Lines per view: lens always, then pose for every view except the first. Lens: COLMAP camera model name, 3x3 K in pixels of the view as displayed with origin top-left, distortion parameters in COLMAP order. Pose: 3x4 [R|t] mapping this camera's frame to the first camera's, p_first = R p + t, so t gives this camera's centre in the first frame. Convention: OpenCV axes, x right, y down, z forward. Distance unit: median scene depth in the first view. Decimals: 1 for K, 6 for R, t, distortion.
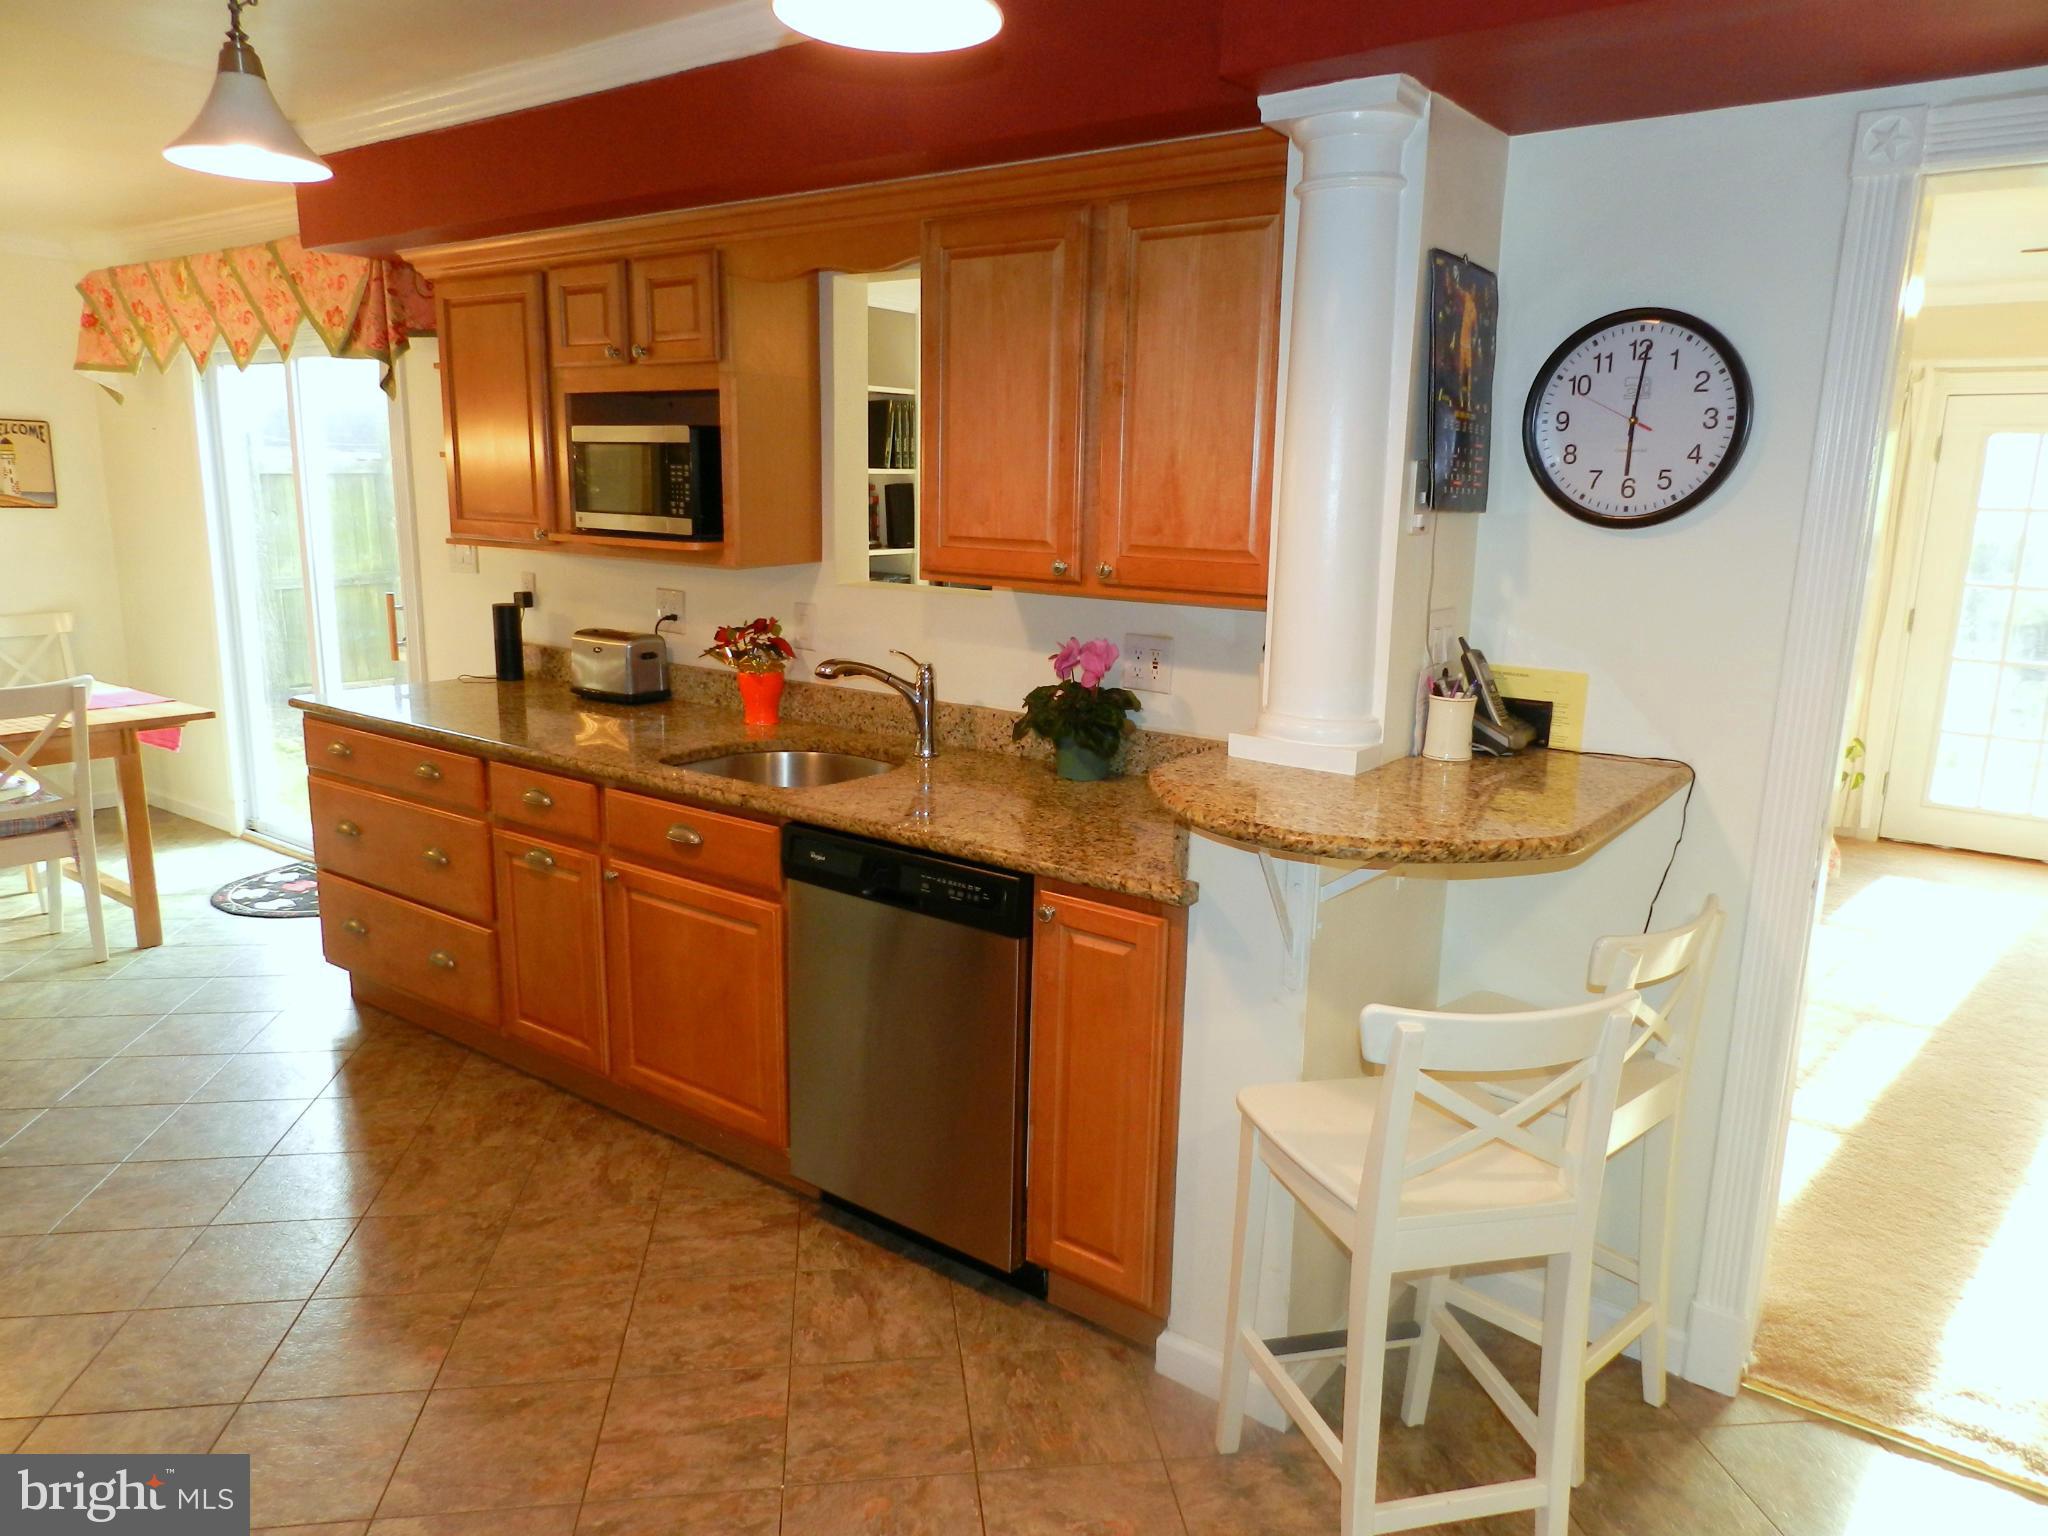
lens RADIAL K [[1397.0, 0, 1024.0], [0, 1397.0, 768.0], [0, 0, 1]] dist [0.017511, 0.006359]
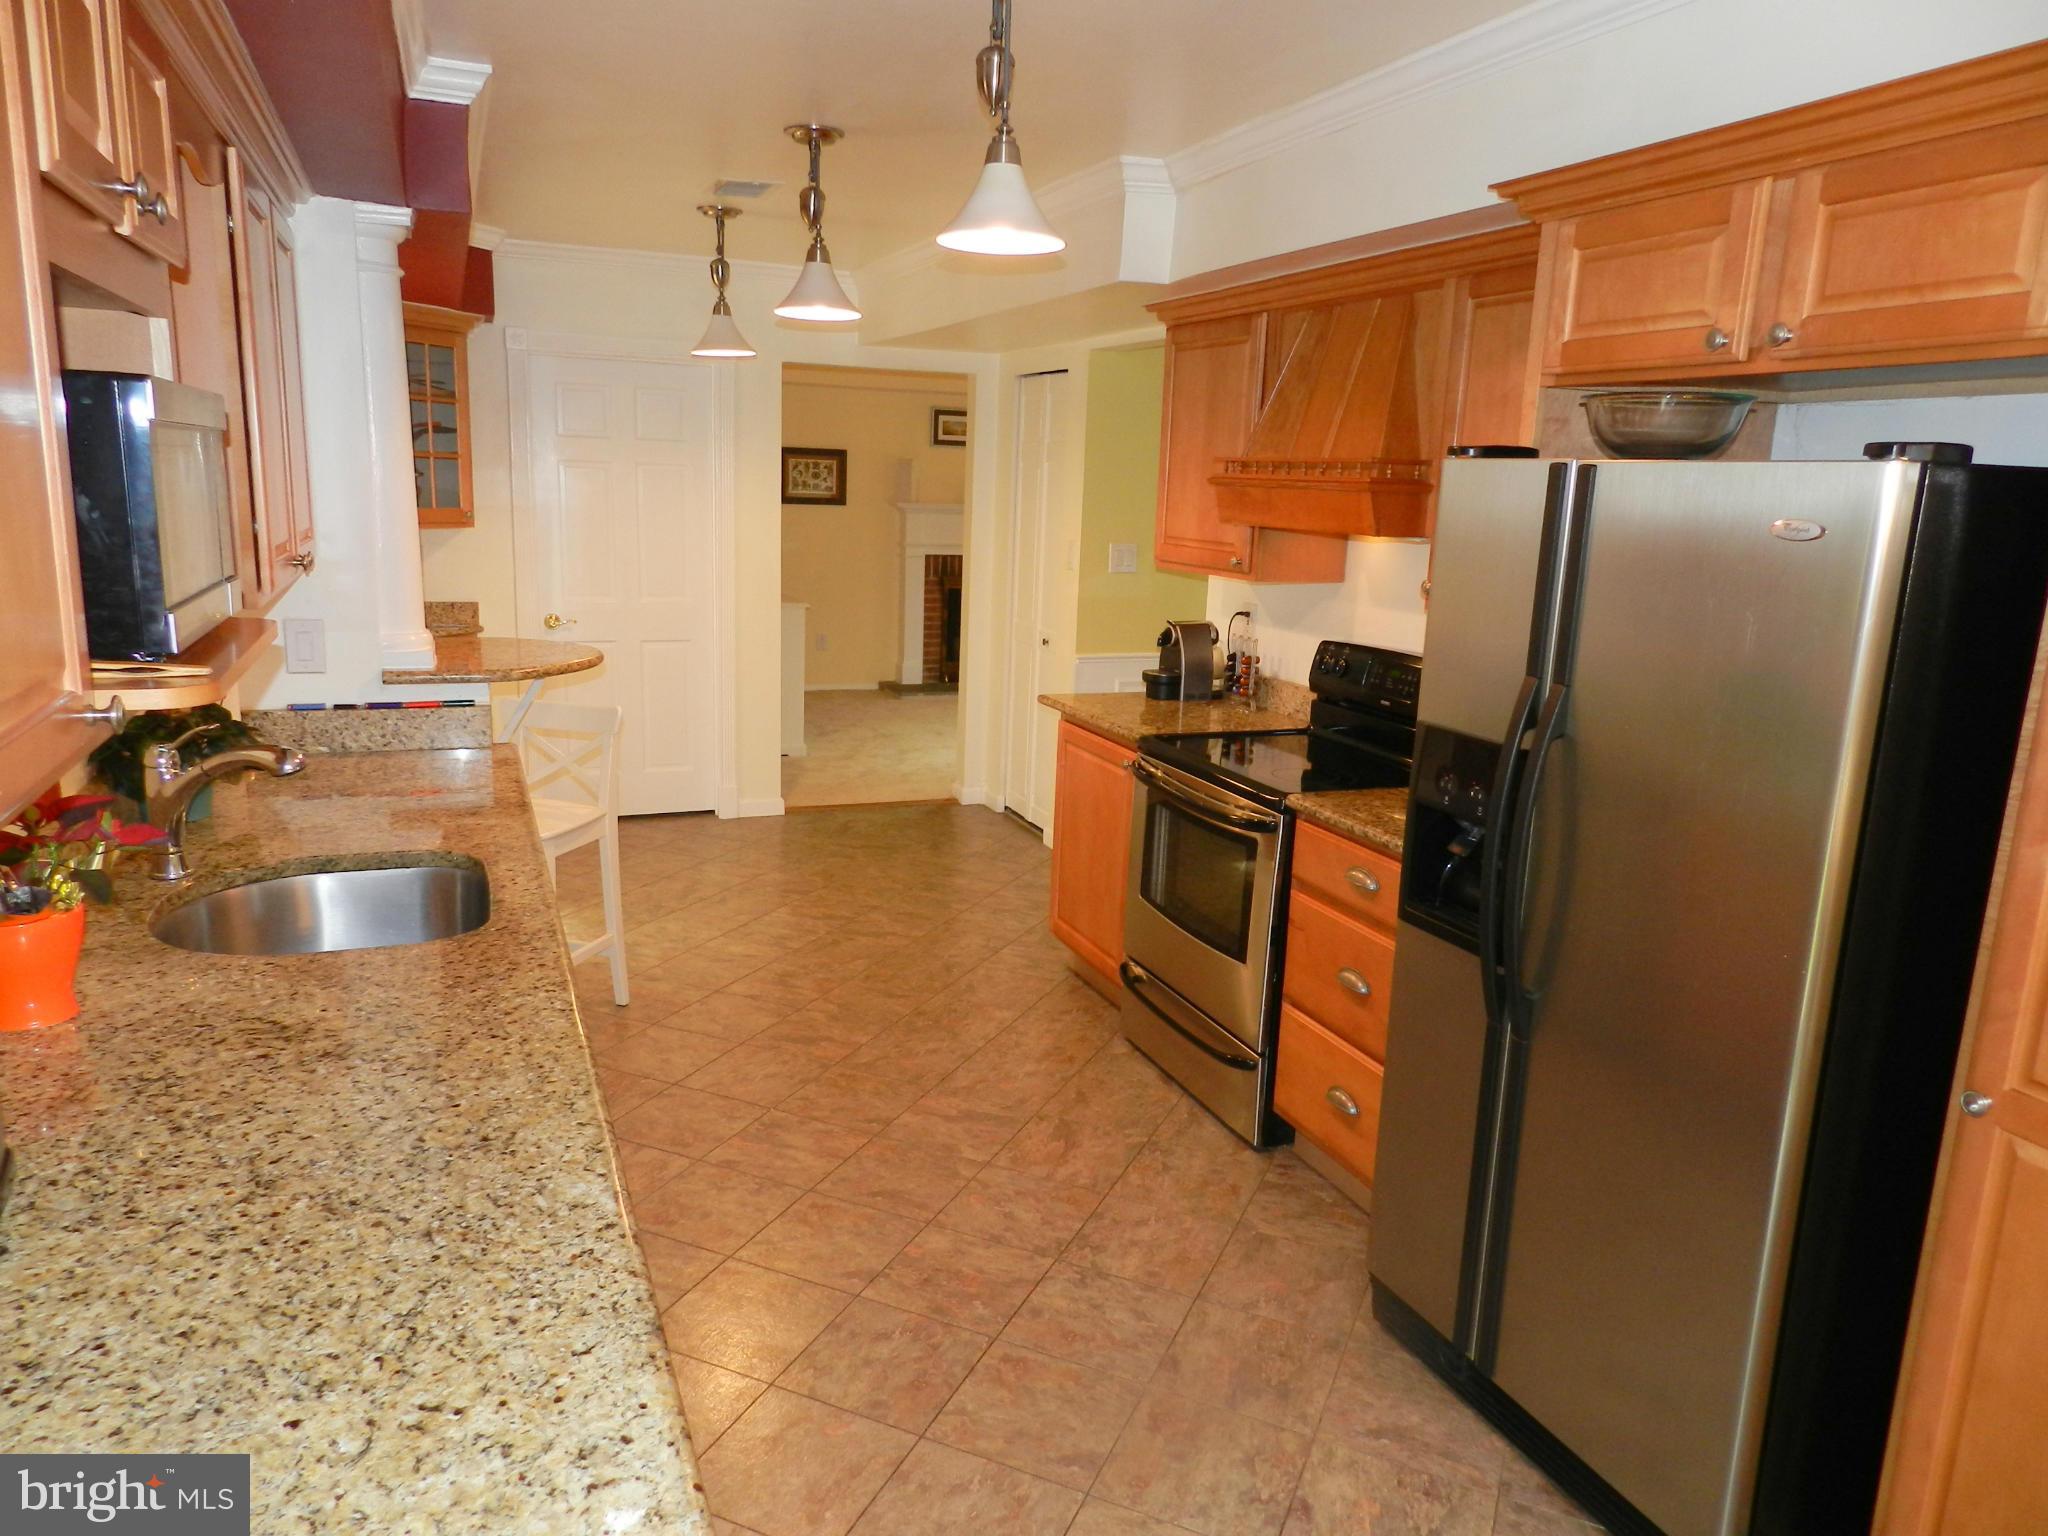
lens RADIAL K [[1397.0, 0, 1024.0], [0, 1397.0, 768.0], [0, 0, 1]] dist [0.017511, 0.006359]
pose [[-0.858351, -0.155145, 0.489044, -0.911148], [0.050255, 0.923177, 0.381076, -0.361035], [-0.510596, 0.351673, -0.784613, 1.562357]]
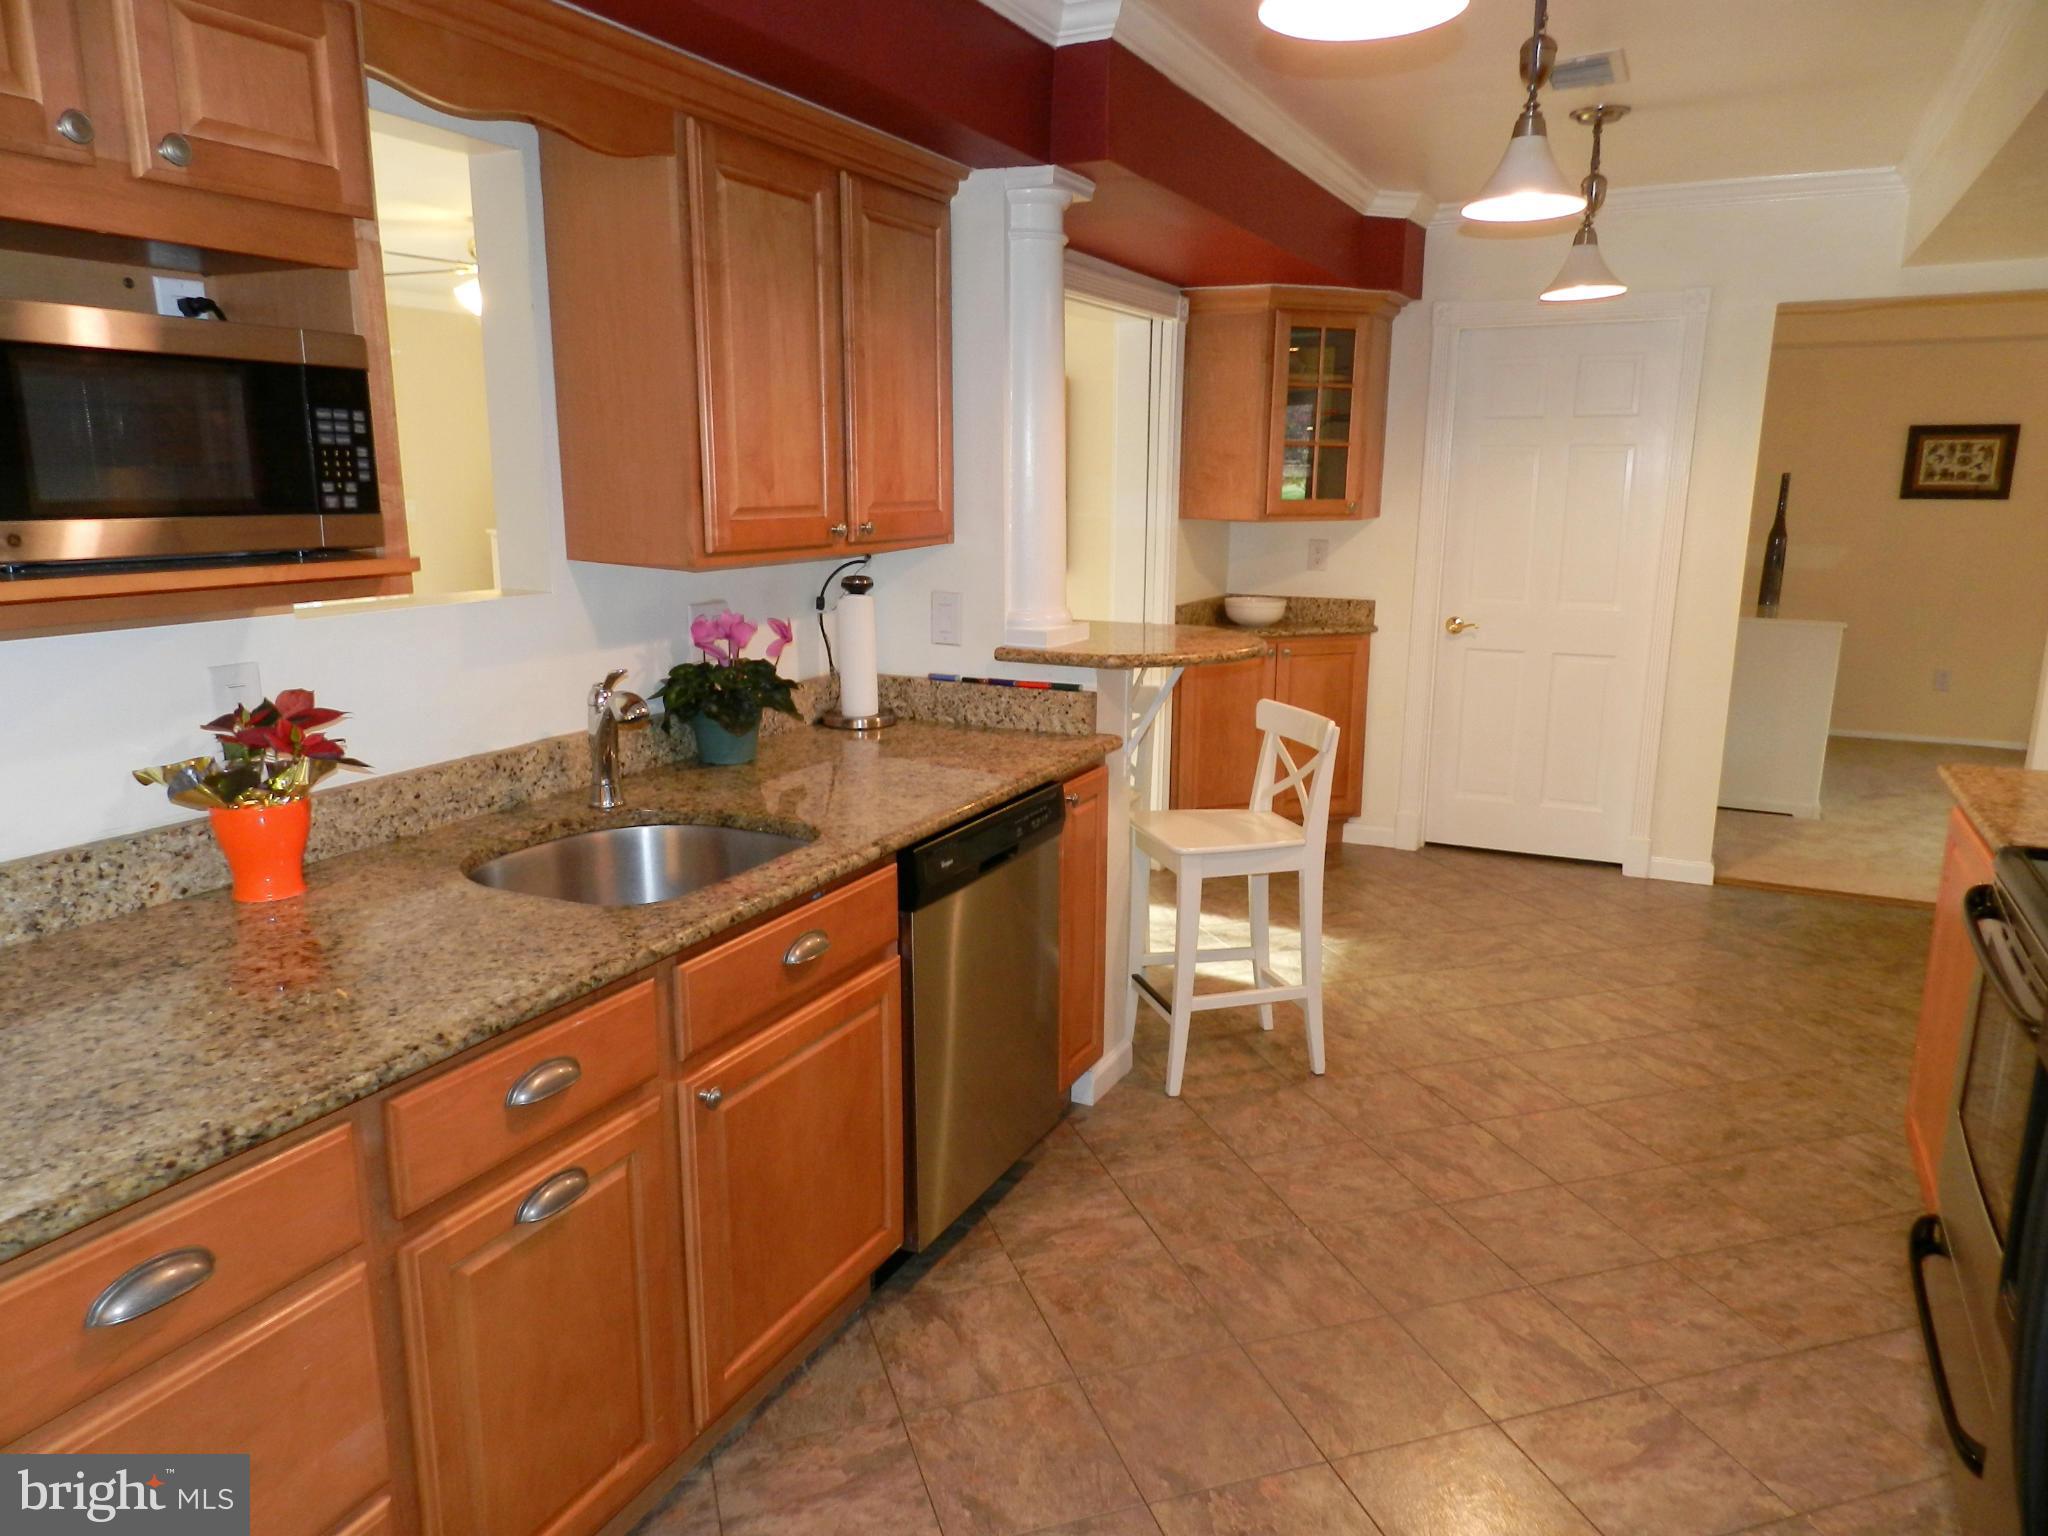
lens RADIAL K [[1397.0, 0, 1024.0], [0, 1397.0, 768.0], [0, 0, 1]] dist [0.017511, 0.006359]
pose [[-0.187852, -0.225854, 0.955877, -0.992737], [0.190635, 0.946312, 0.261058, -0.218047], [-0.963520, 0.231264, -0.134711, 1.044195]]
